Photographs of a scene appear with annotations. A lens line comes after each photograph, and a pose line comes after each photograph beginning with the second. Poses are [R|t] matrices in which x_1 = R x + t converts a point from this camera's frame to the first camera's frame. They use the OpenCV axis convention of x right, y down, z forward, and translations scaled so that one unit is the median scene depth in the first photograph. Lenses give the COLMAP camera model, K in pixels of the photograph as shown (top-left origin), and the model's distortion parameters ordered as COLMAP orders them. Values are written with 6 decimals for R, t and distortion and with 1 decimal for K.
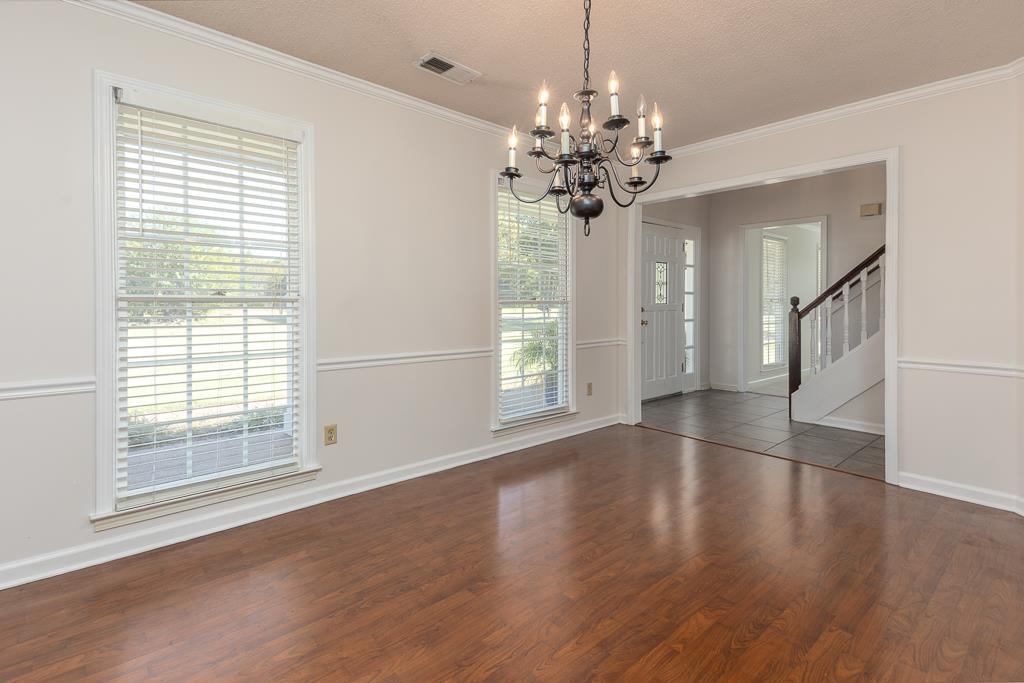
lens RADIAL K [[486.4, 0, 505.0], [0, 486.4, 306.9], [0, 0, 1]] dist [0.002194, -0.000016]
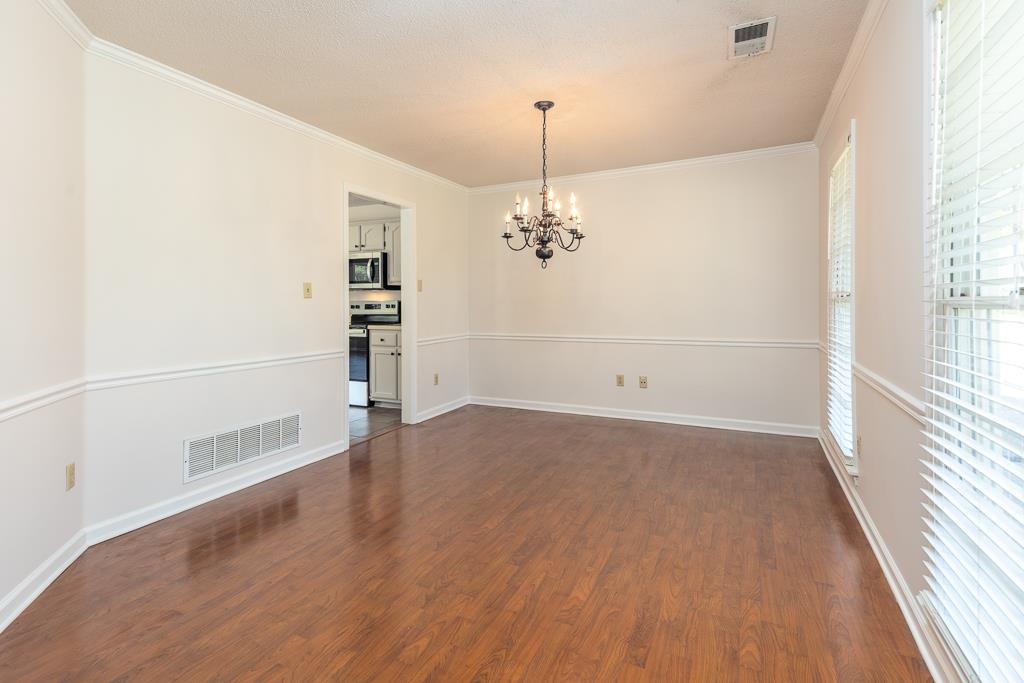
lens RADIAL K [[486.4, 0, 505.0], [0, 486.4, 306.9], [0, 0, 1]] dist [0.002194, -0.000016]
pose [[-0.923367, 0.011441, -0.383748, 0.995381], [0.006303, 0.999873, 0.014645, -0.035755], [0.383867, 0.011104, -0.923322, 2.571791]]
